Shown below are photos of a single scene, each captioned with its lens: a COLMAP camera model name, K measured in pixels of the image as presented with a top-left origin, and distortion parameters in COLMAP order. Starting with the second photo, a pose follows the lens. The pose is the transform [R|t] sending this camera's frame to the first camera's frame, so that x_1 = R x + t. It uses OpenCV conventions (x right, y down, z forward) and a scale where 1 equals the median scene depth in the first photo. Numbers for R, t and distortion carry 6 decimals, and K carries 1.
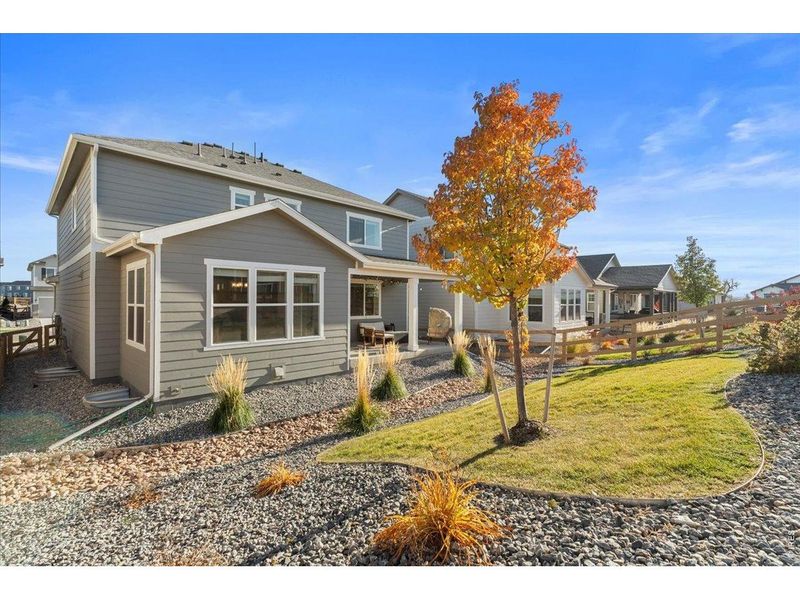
lens RADIAL K [[370.3, 0, 402.8], [0, 370.3, 301.5], [0, 0, 1]] dist [0.000698, 0.000568]
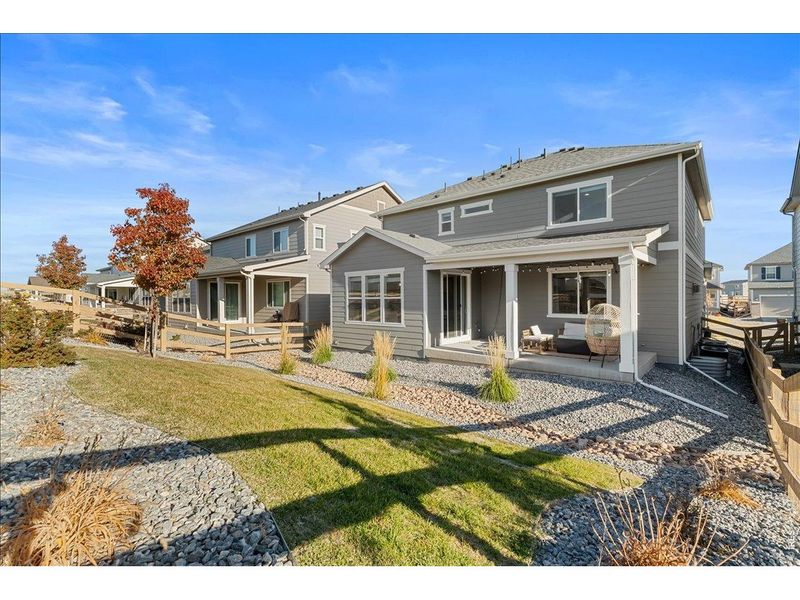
lens RADIAL K [[370.3, 0, 402.8], [0, 370.3, 301.5], [0, 0, 1]] dist [0.000698, 0.000568]
pose [[0.043422, 0.004248, -0.999048, 1.018830], [-0.000057, 0.999991, 0.004250, 0.014317], [0.999057, -0.000127, 0.043421, 0.958205]]
